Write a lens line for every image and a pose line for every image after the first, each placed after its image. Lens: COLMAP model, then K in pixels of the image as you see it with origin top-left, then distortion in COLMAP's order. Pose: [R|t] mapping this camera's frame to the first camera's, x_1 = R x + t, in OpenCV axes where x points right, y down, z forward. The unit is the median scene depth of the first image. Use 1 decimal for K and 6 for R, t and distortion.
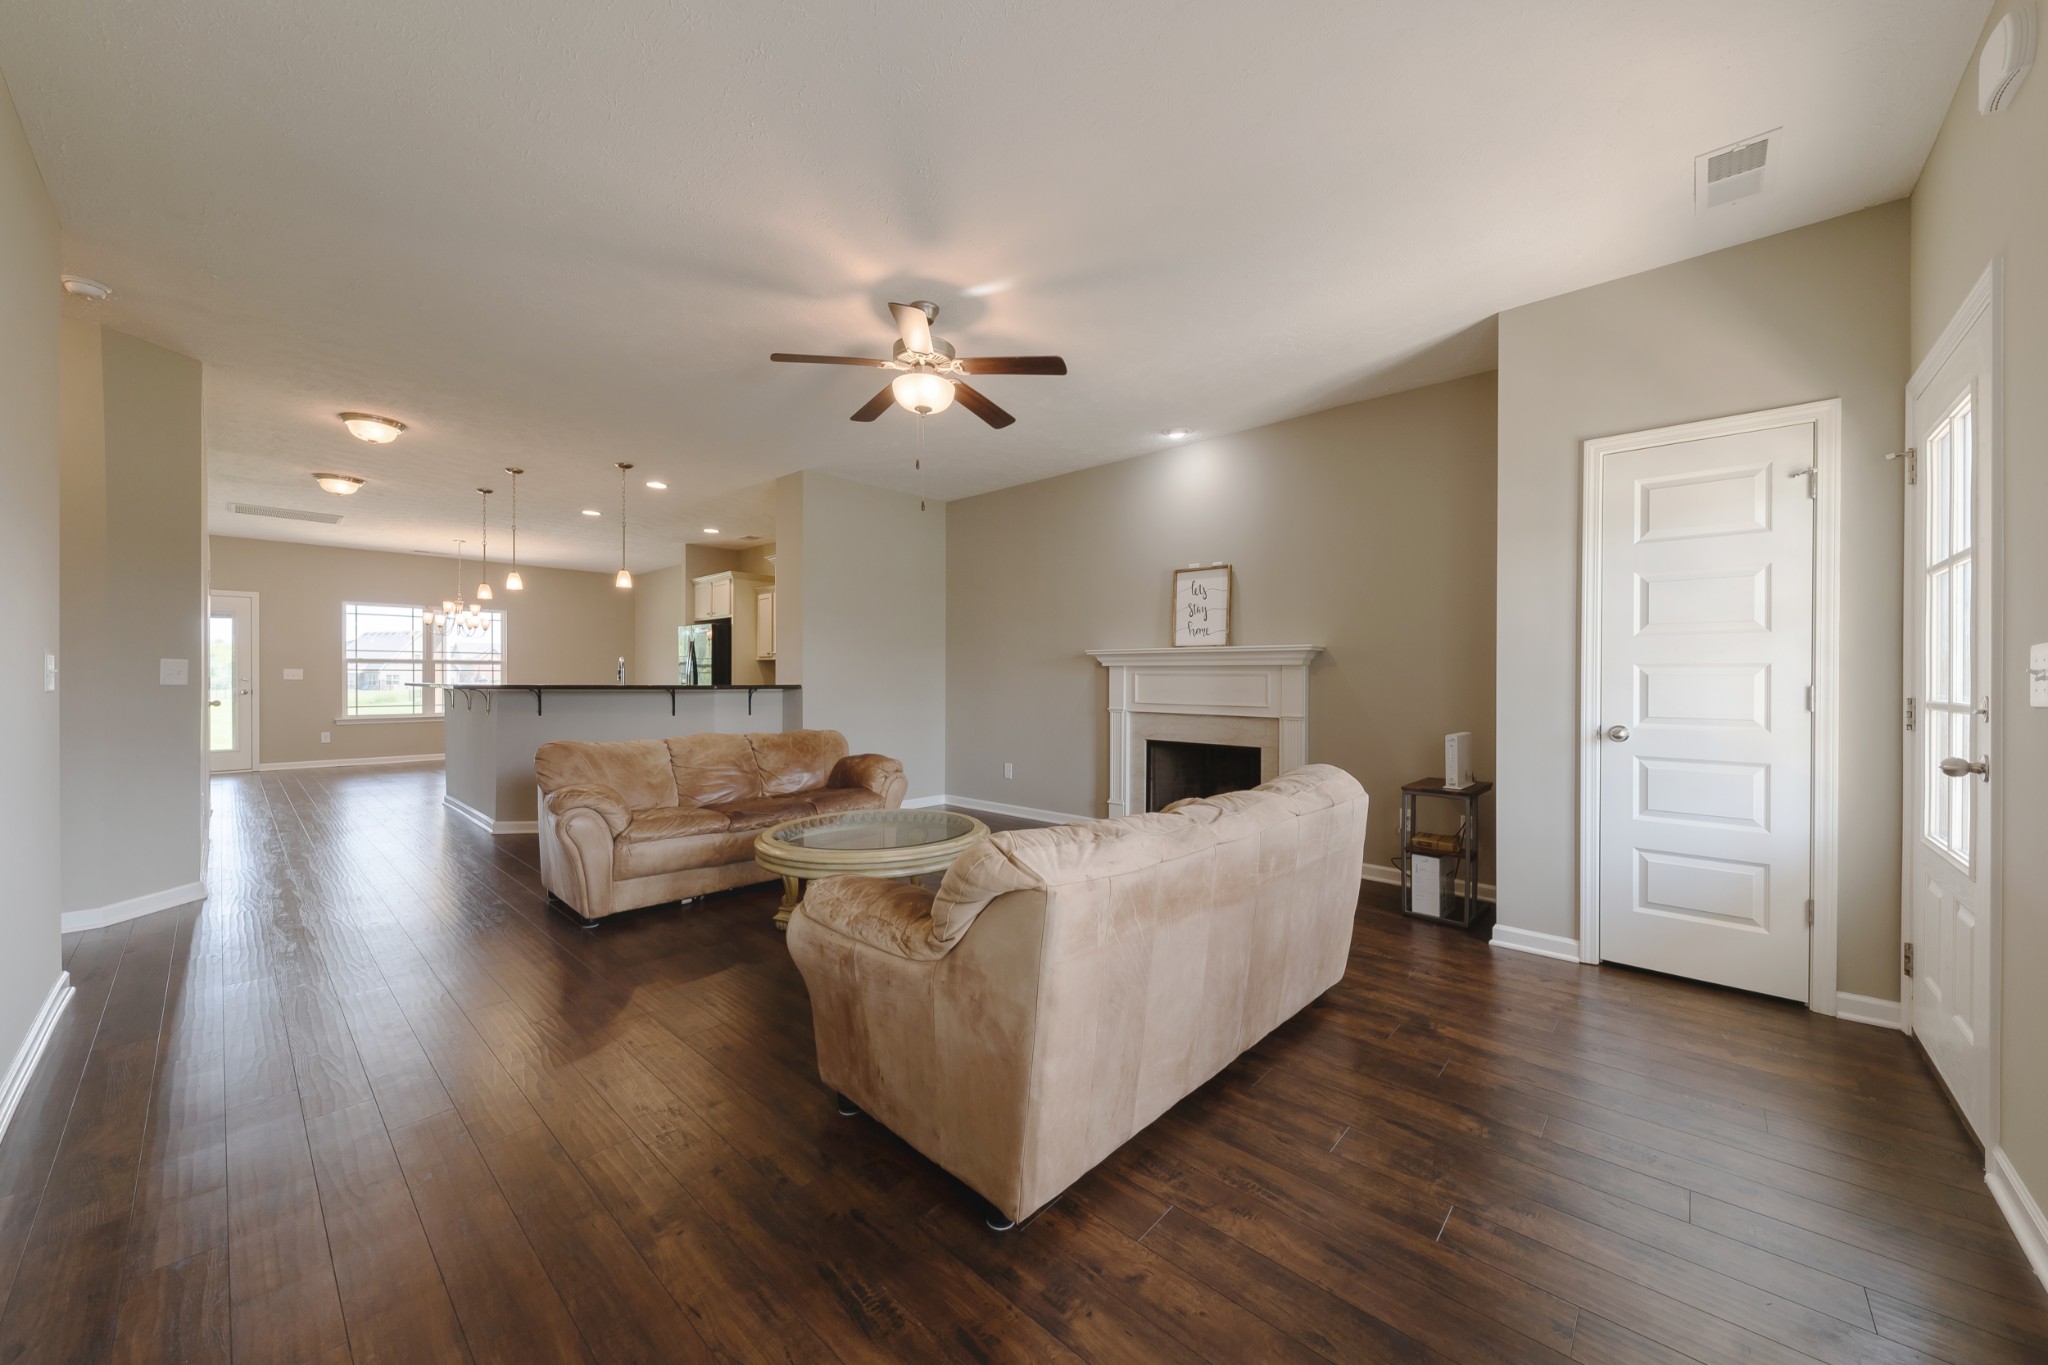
lens RADIAL K [[742.2, 0, 1025.8], [0, 742.2, 696.3], [0, 0, 1]] dist [0.001544, -0.001623]
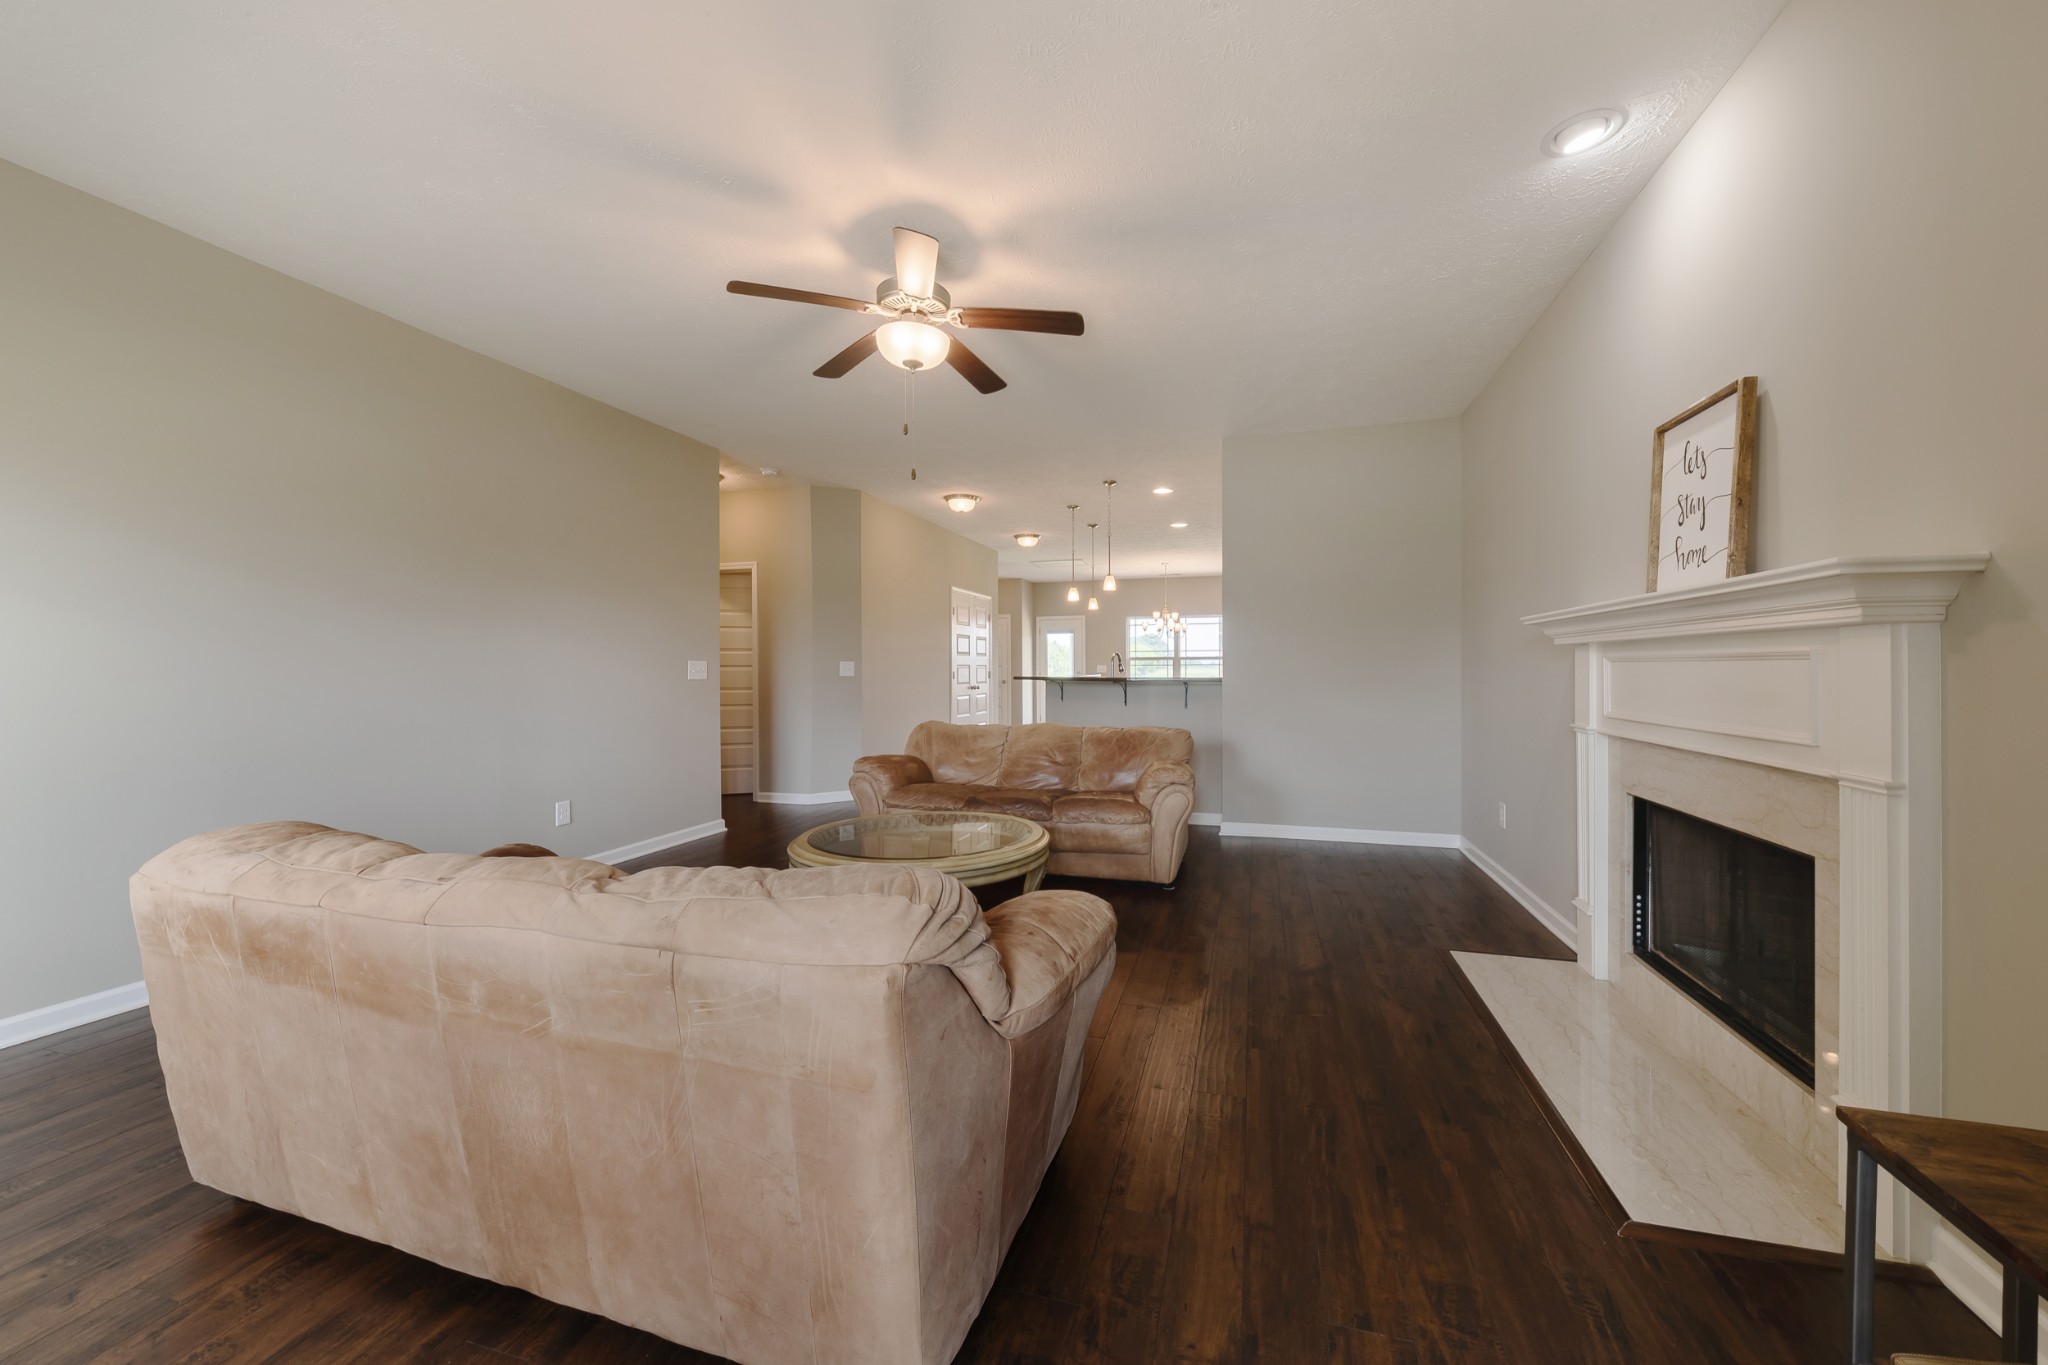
lens RADIAL K [[709.7, 0, 1024.0], [0, 709.7, 682.5], [0, 0, 1]] dist [-0.000297, -0.000272]
pose [[0.453699, 0.009776, -0.891102, 0.233508], [-0.015297, 0.999878, 0.003181, -0.005530], [0.891024, 0.012188, 0.453793, 0.258605]]
